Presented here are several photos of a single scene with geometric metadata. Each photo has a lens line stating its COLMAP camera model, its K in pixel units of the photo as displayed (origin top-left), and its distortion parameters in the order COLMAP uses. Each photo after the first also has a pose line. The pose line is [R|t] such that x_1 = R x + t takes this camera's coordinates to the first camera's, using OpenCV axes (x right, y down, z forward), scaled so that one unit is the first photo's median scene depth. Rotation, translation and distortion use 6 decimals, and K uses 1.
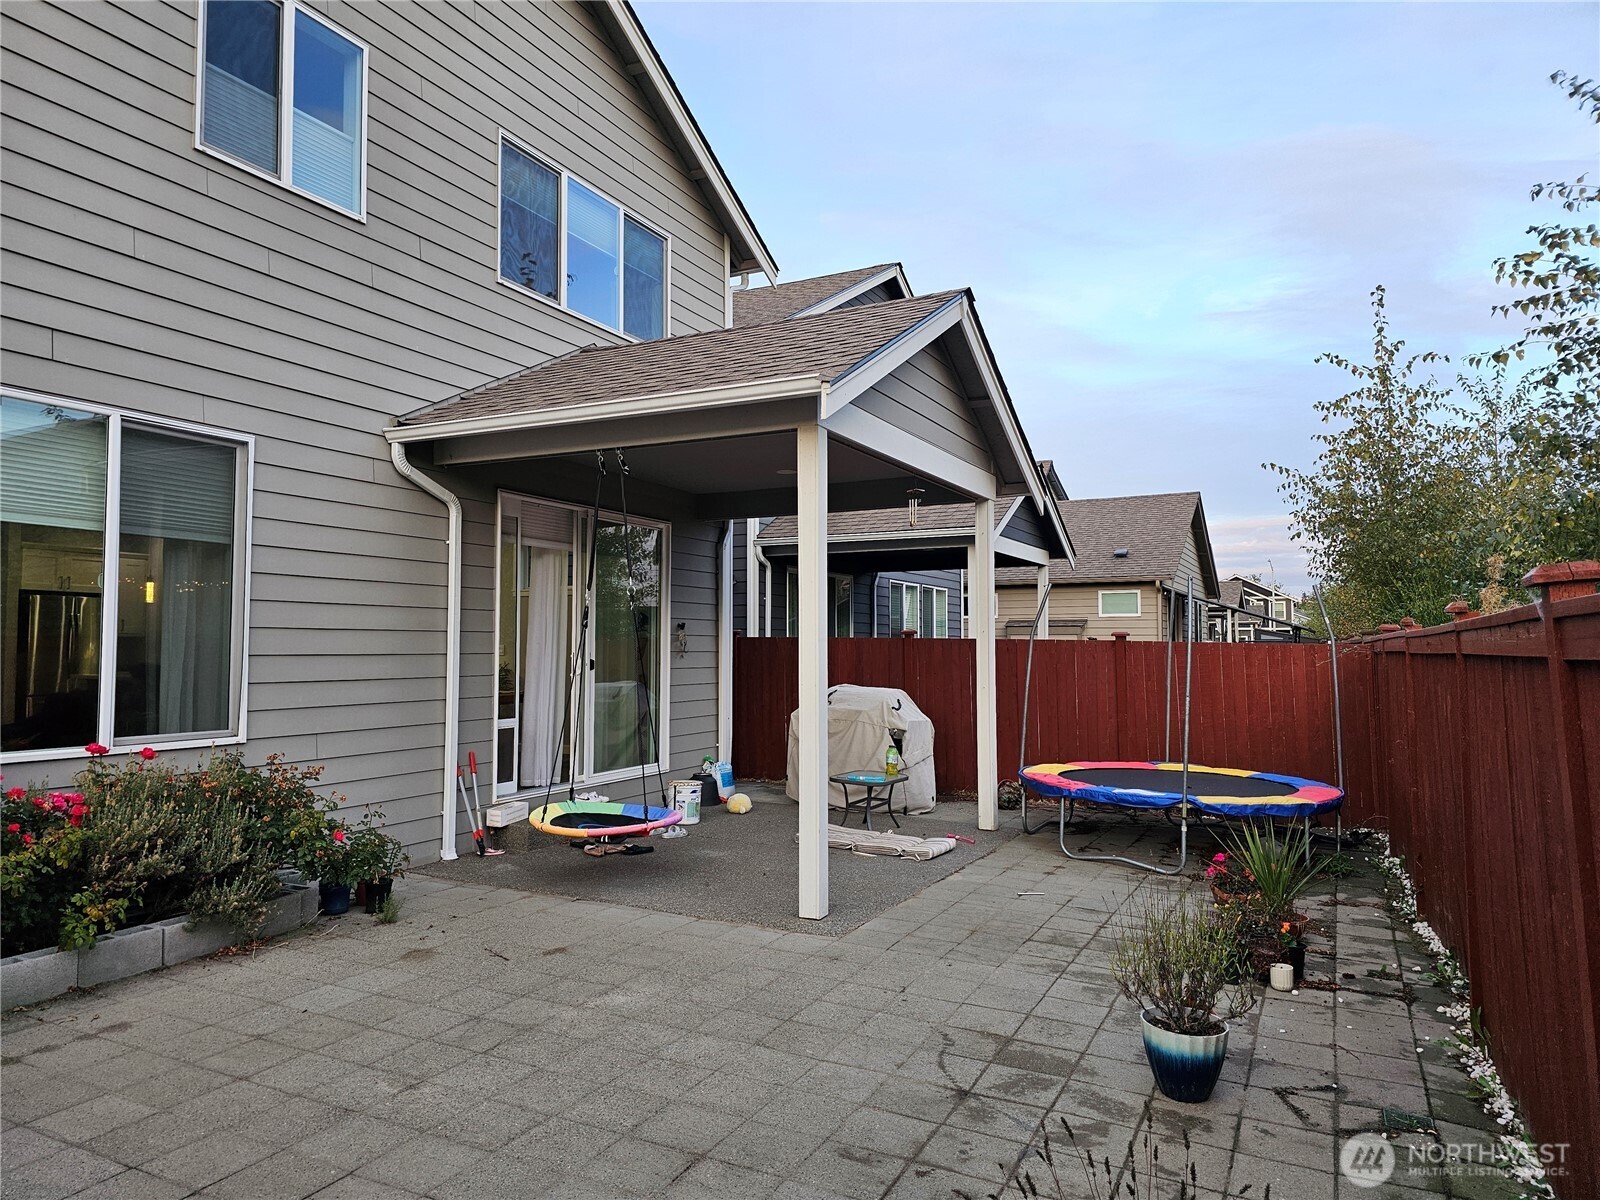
lens RADIAL K [[1066.9, 0, 792.3], [0, 1066.9, 596.1], [0, 0, 1]] dist [0.039863, -0.028777]
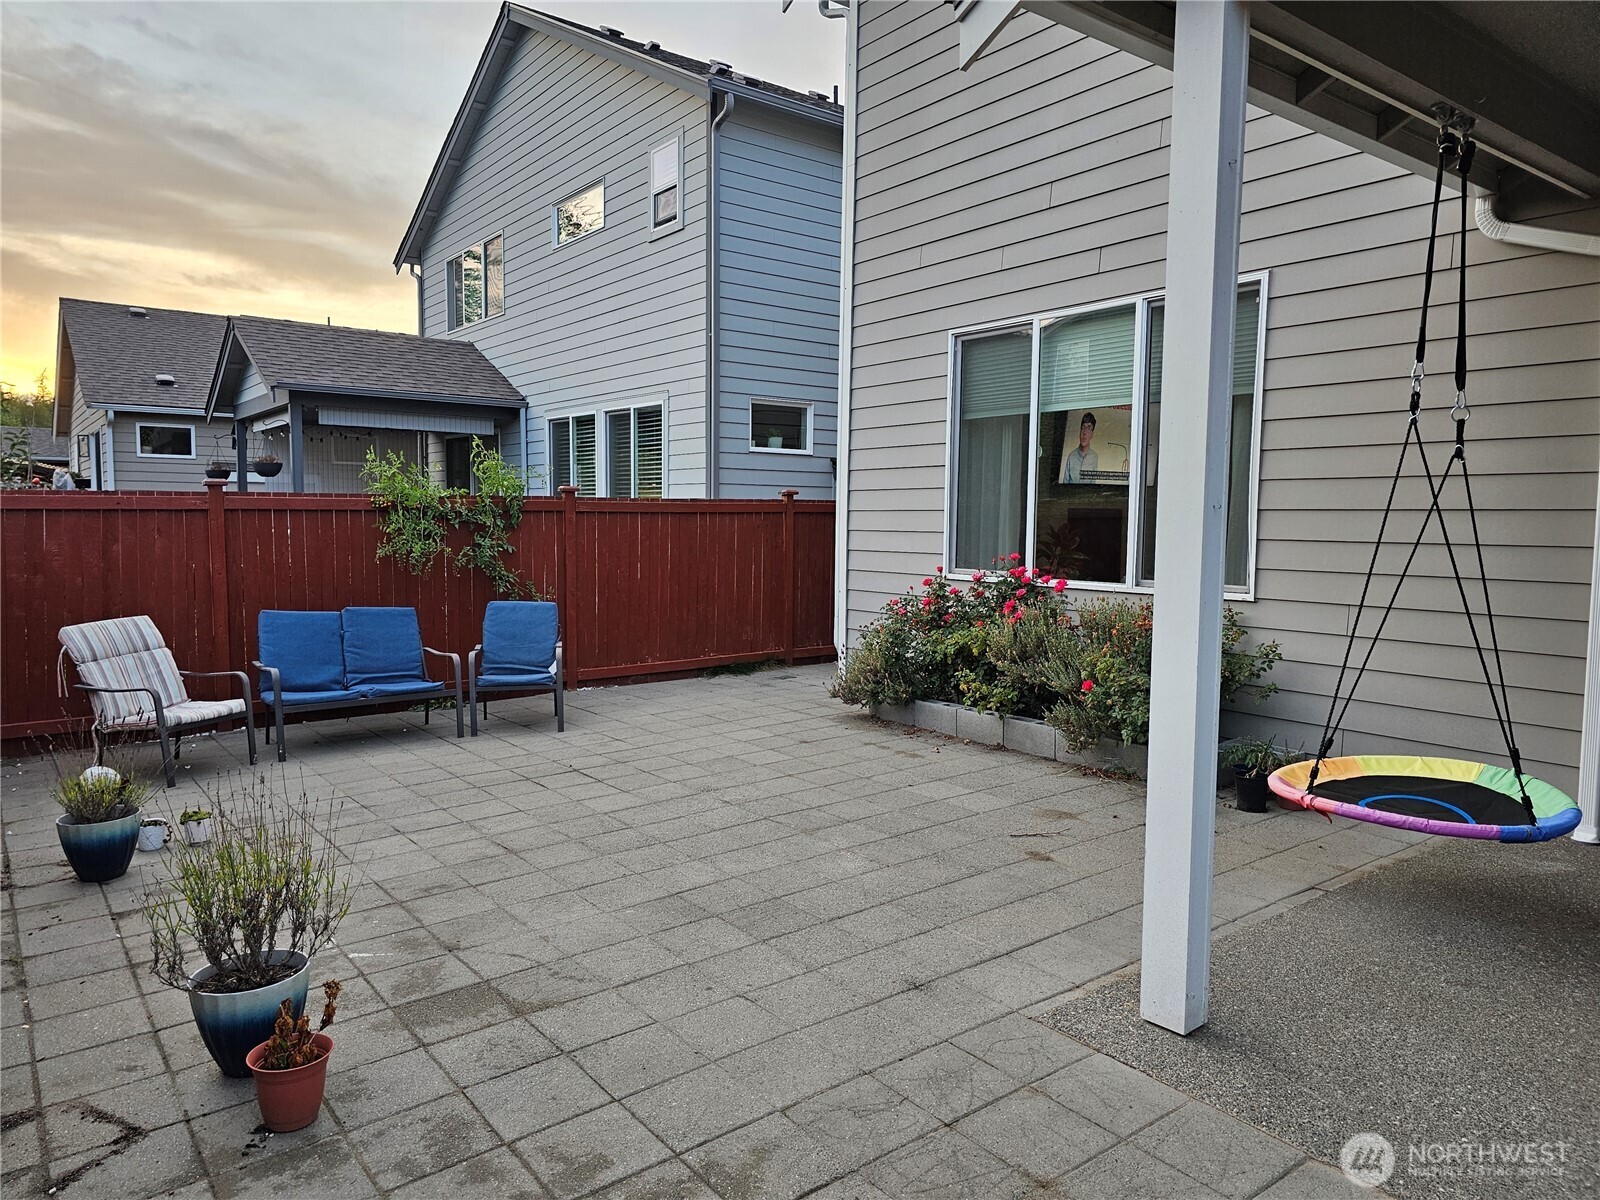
lens RADIAL K [[1066.9, 0, 792.0], [0, 1066.9, 601.3], [0, 0, 1]] dist [0.039863, -0.028777]
pose [[-0.436283, 0.070623, -0.897034, 0.829373], [0.033117, 0.997500, 0.062426, 0.093320], [0.899200, -0.002472, -0.437531, 1.614329]]
